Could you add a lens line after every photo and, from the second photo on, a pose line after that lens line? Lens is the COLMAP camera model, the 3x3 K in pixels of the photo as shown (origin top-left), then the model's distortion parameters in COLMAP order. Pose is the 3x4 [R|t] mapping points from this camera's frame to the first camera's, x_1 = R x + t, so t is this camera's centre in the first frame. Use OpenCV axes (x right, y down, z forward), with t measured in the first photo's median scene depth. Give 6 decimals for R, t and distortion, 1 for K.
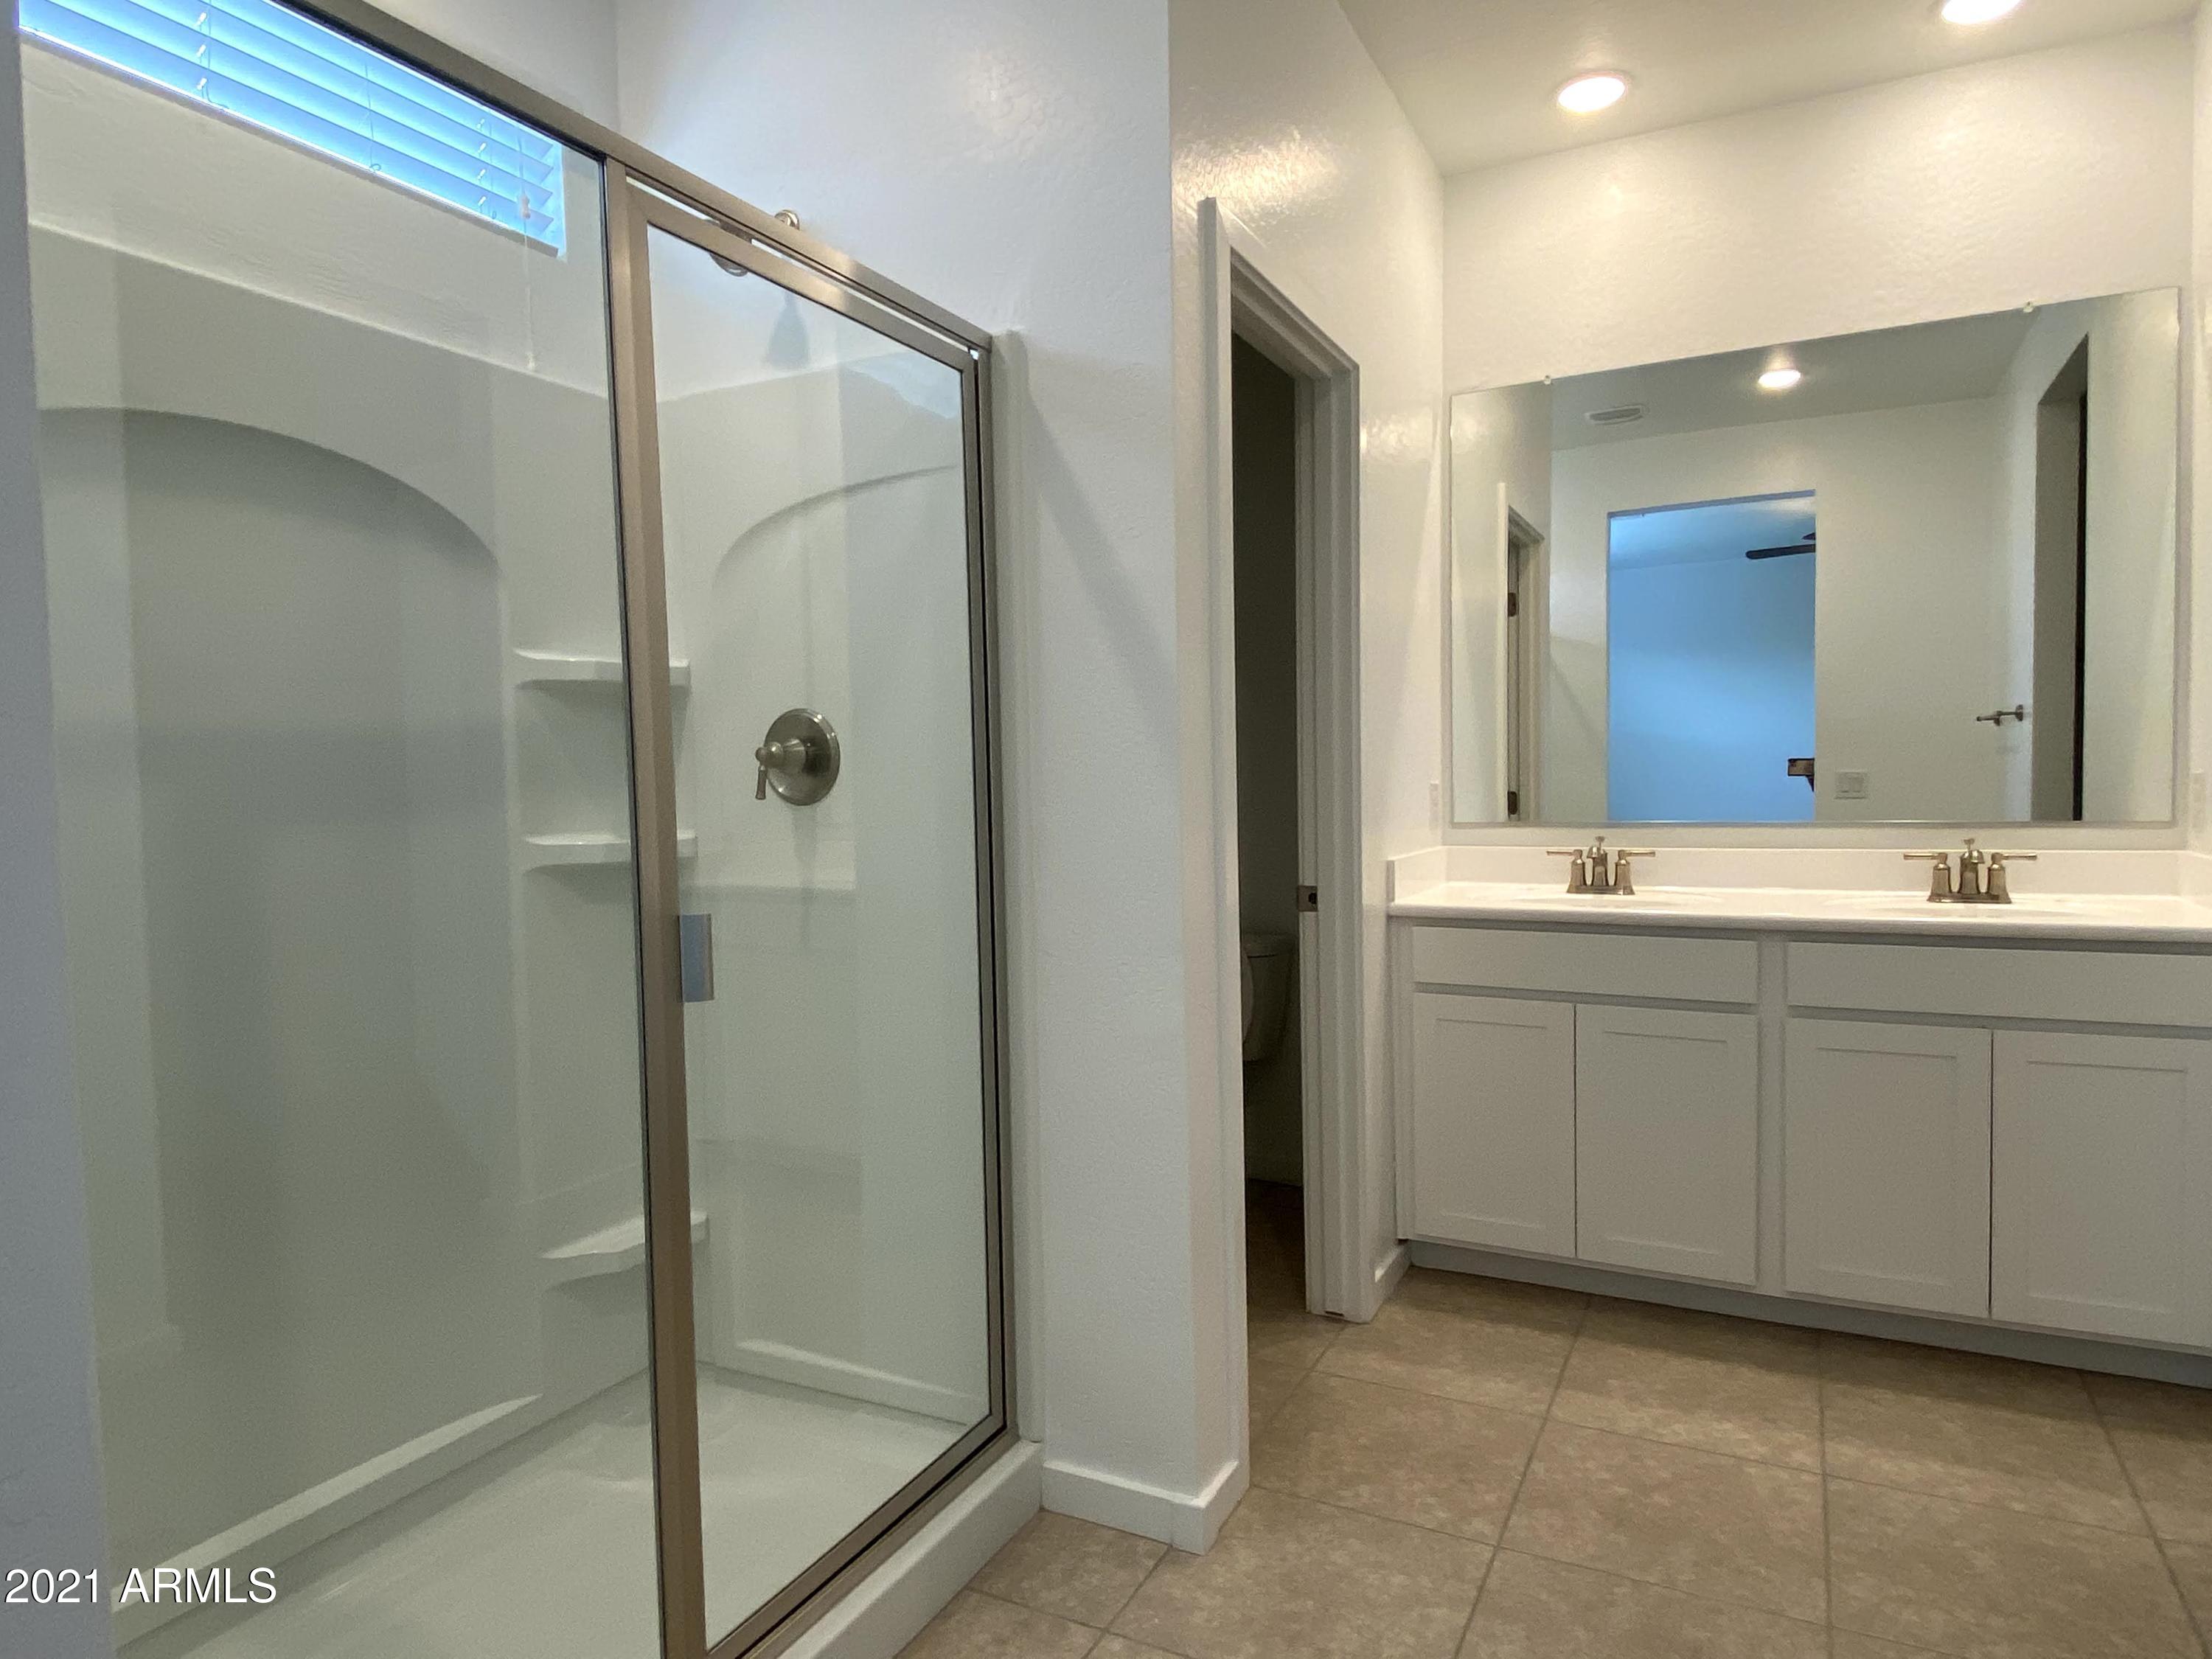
lens RADIAL K [[1259.2, 0, 1106.0], [0, 1259.2, 829.5], [0, 0, 1]] dist [0.021653, -0.047688]
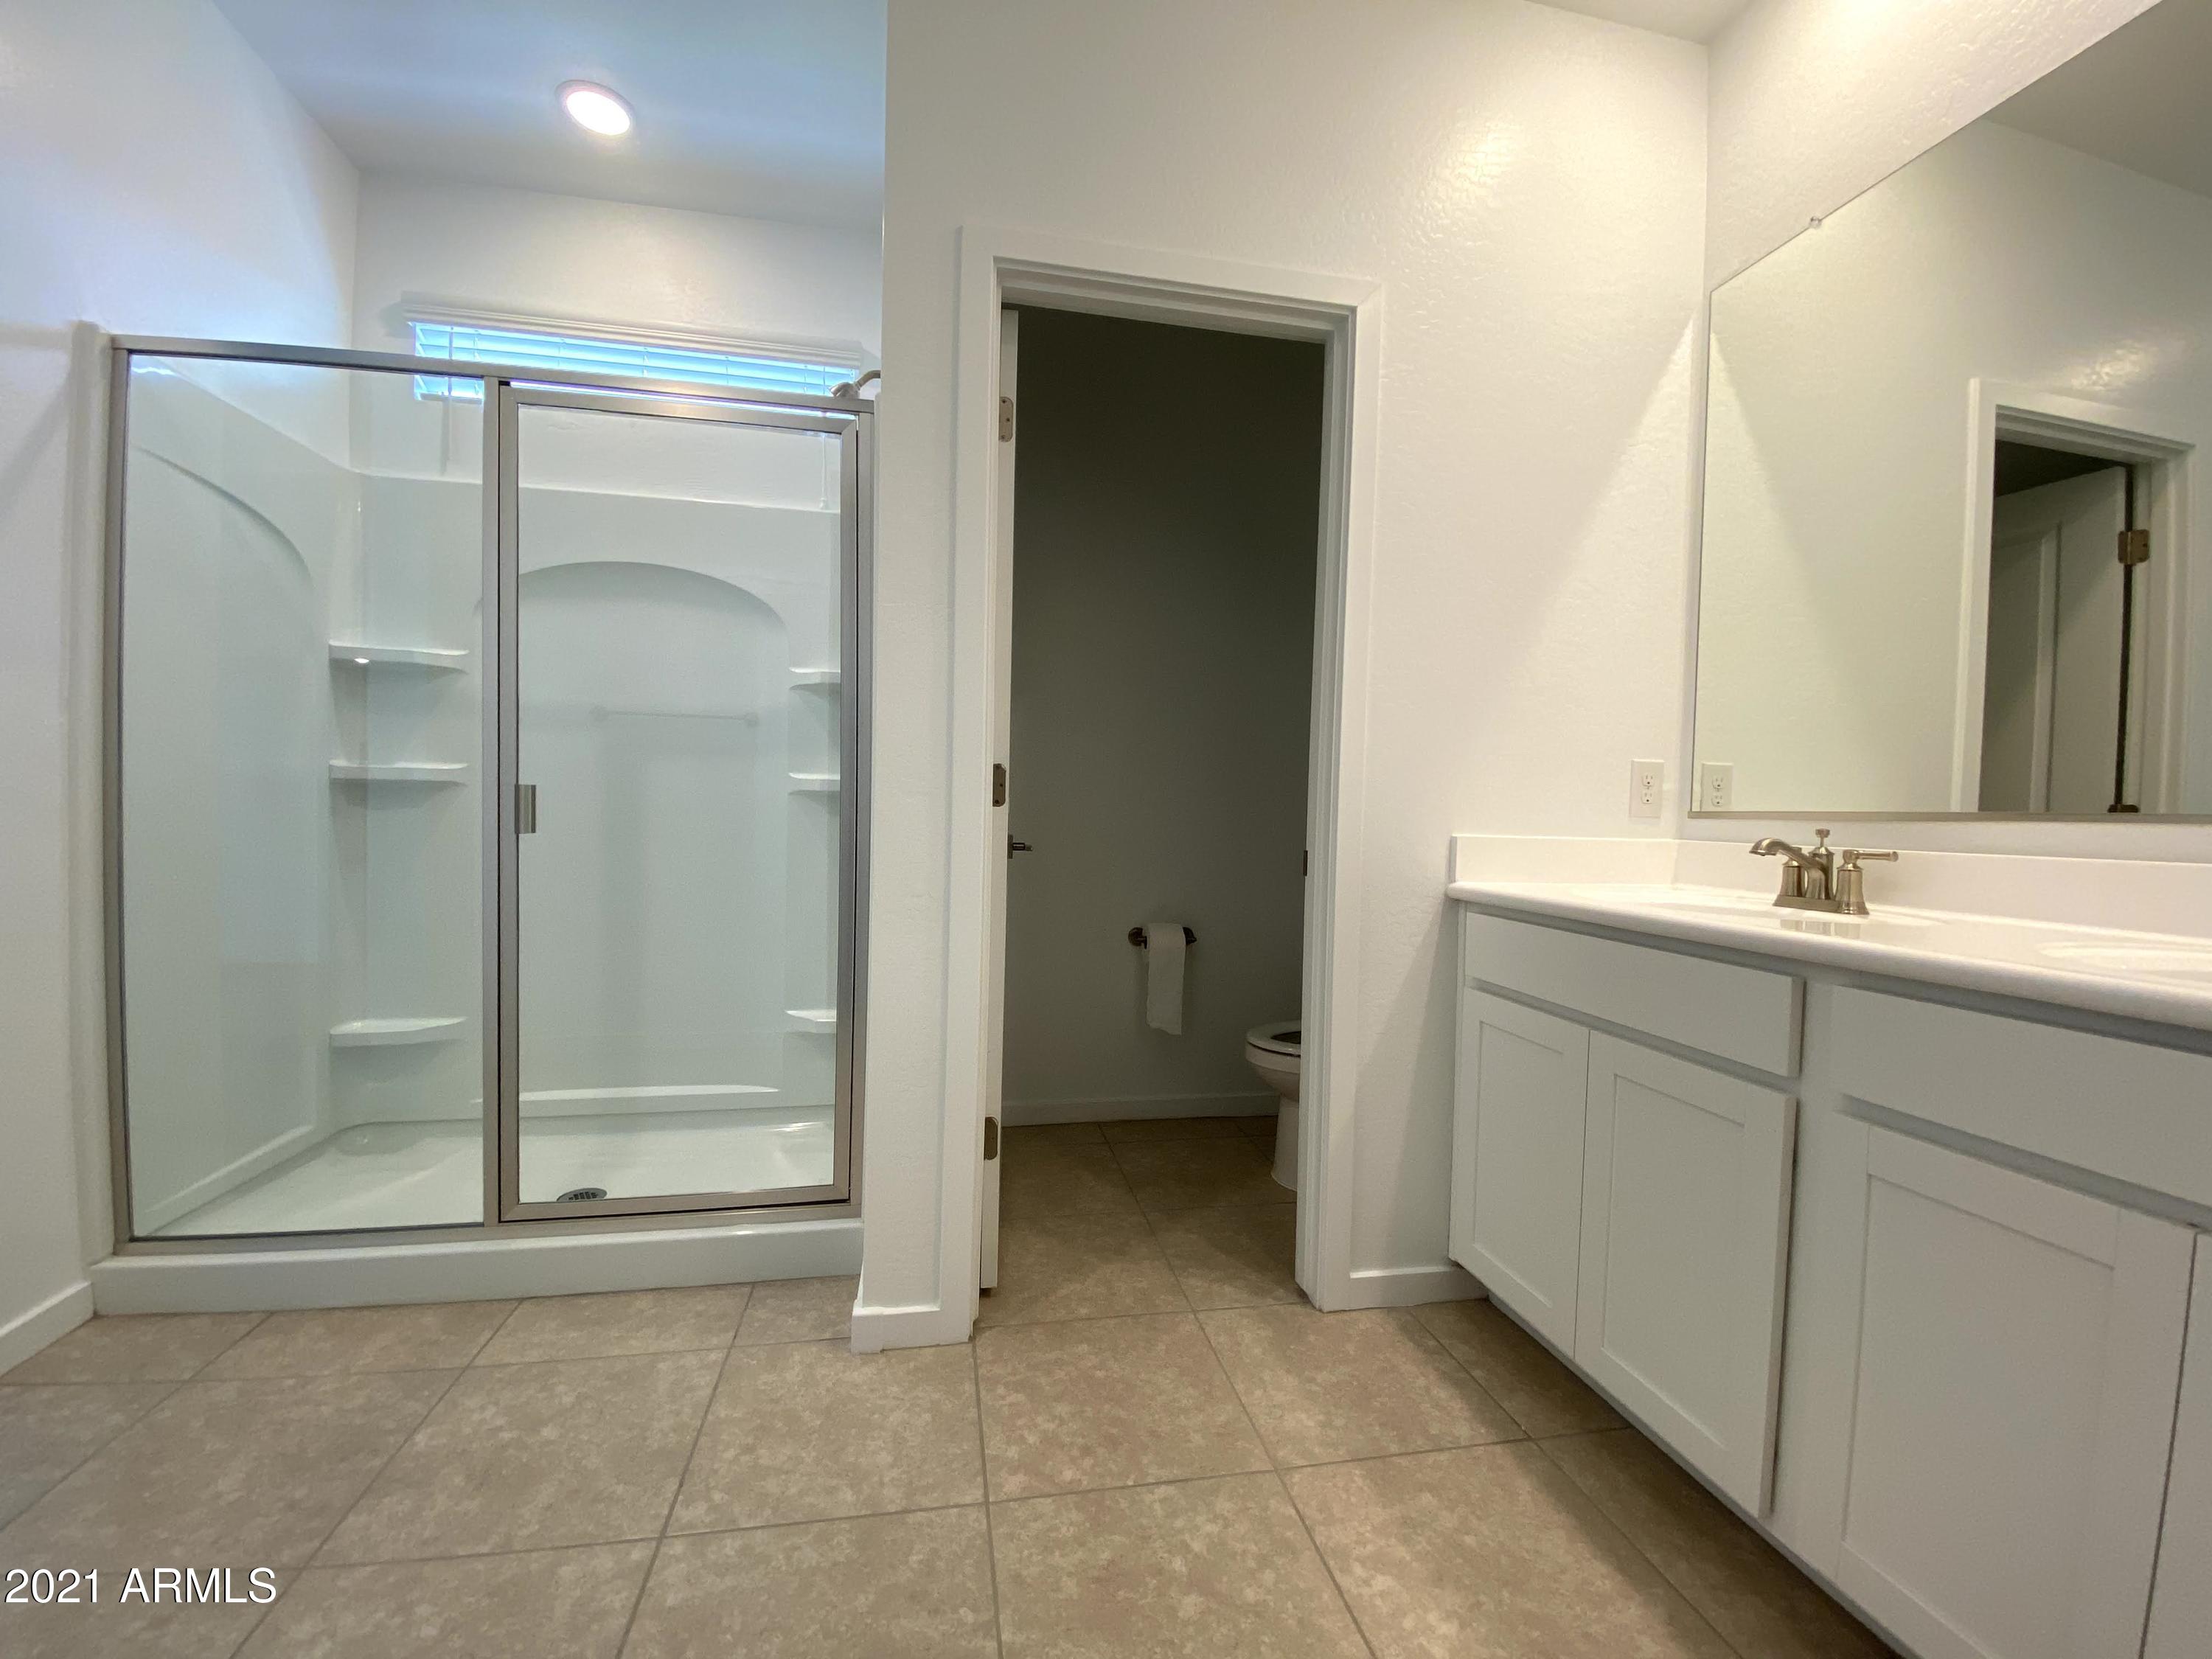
lens RADIAL K [[880.7, 0, 1106.0], [0, 880.7, 829.5], [0, 0, 1]] dist [-0.000272, -0.012192]
pose [[0.636141, 0.051300, -0.769866, 0.677916], [-0.066777, 0.997704, 0.011305, 0.035369], [0.768678, 0.044218, 0.638106, 0.493288]]
